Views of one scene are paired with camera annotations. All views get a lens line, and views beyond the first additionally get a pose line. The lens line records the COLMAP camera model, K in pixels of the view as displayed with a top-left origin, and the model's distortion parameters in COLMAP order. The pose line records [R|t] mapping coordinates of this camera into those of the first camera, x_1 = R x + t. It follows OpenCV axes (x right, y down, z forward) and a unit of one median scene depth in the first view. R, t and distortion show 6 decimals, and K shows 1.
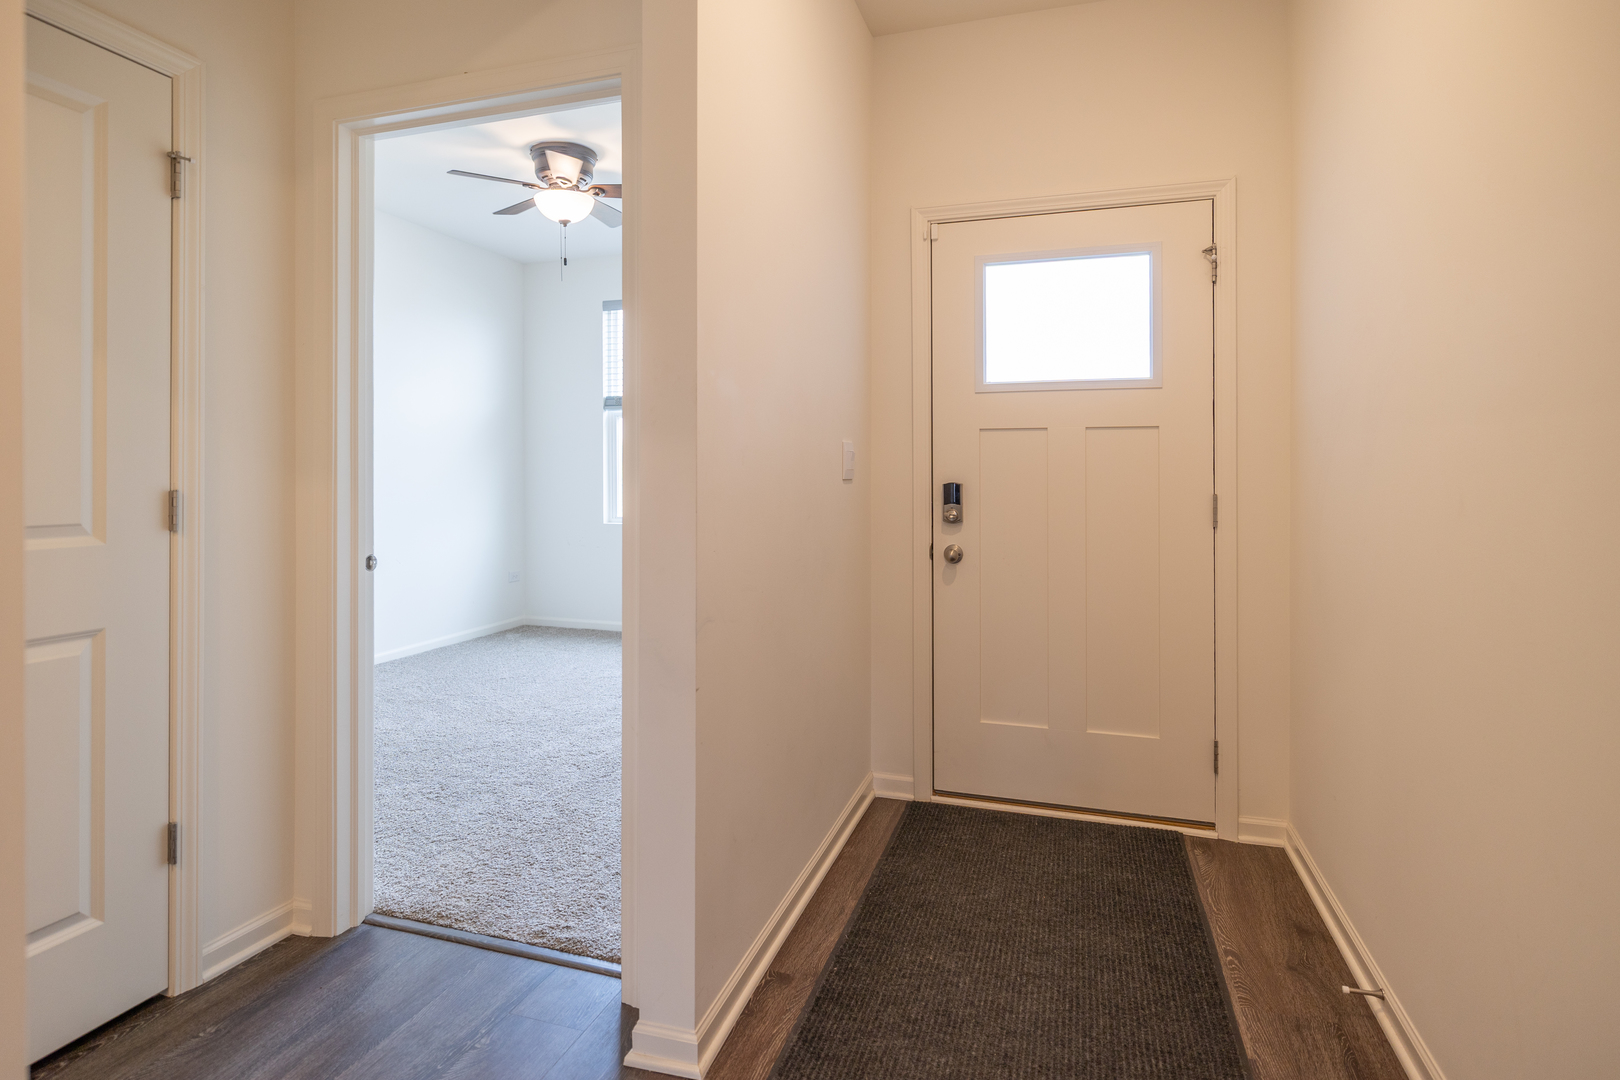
lens RADIAL K [[853.5, 0, 815.5], [0, 853.5, 530.3], [0, 0, 1]] dist [0.000243, 0.000510]
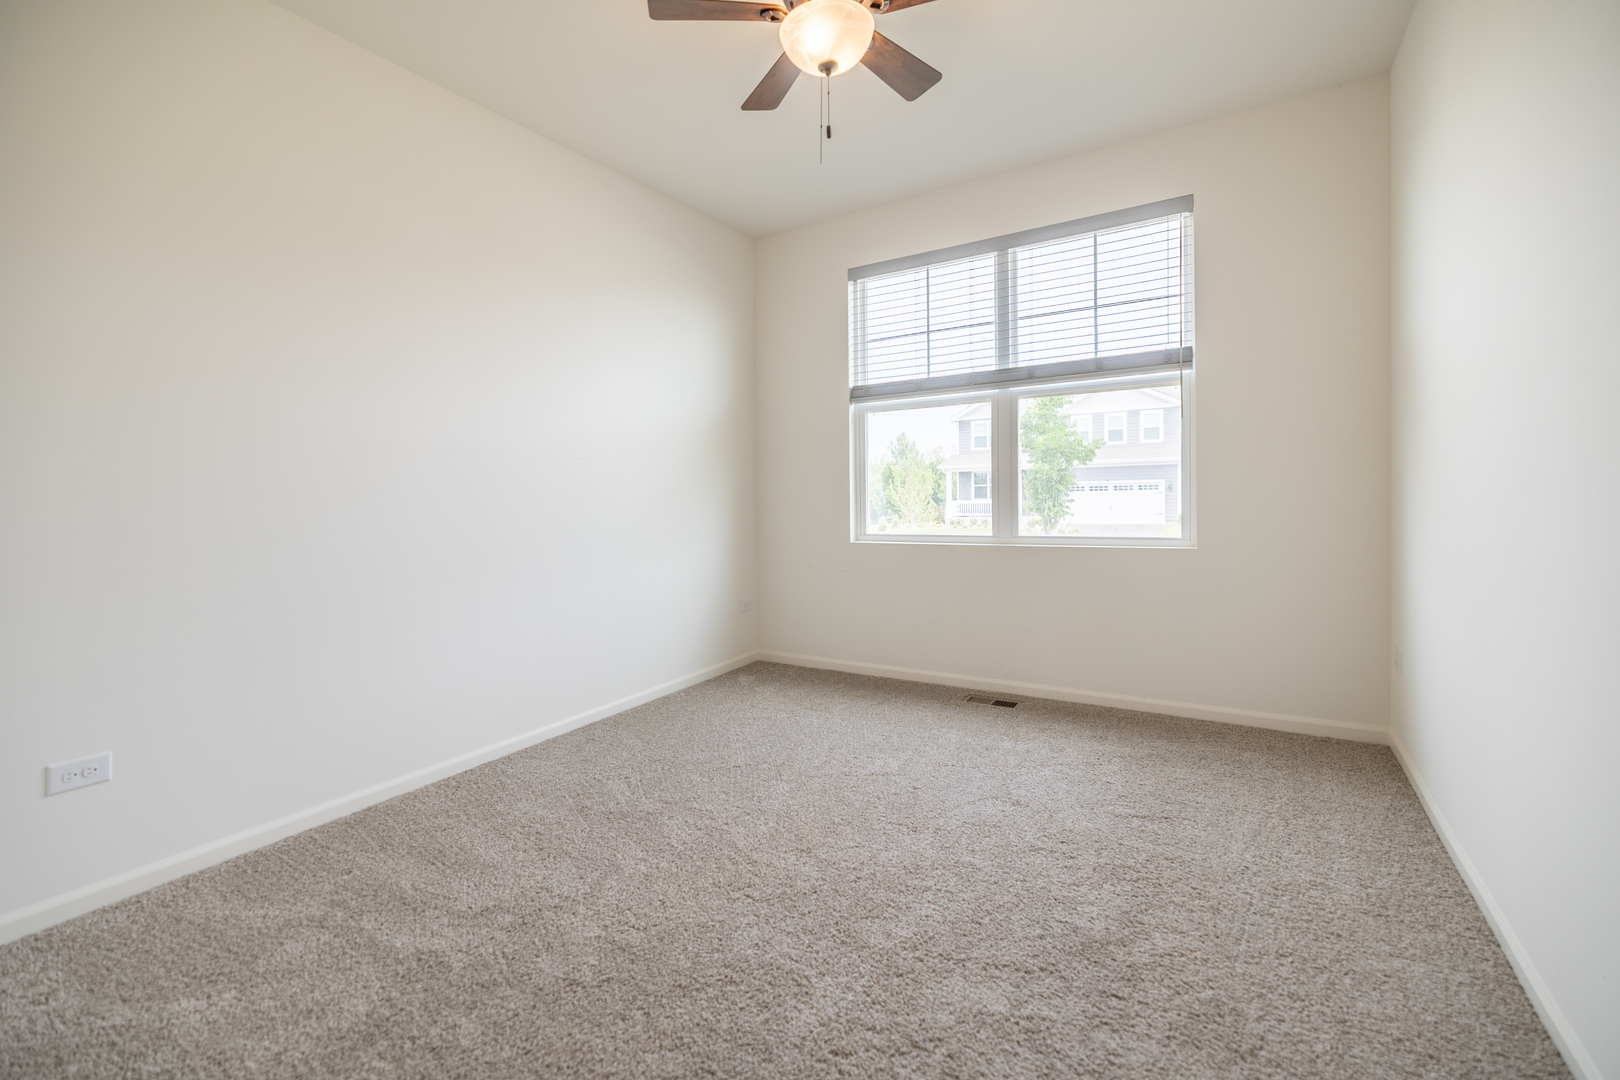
lens RADIAL K [[743.7, 0, 808.4], [0, 743.7, 538.0], [0, 0, 1]] dist [-0.002222, 0.000223]
pose [[0.969343, -0.007055, -0.245610, -0.113530], [0.007613, 0.999970, 0.001324, -0.013435], [0.245593, -0.003154, 0.969368, 0.303499]]
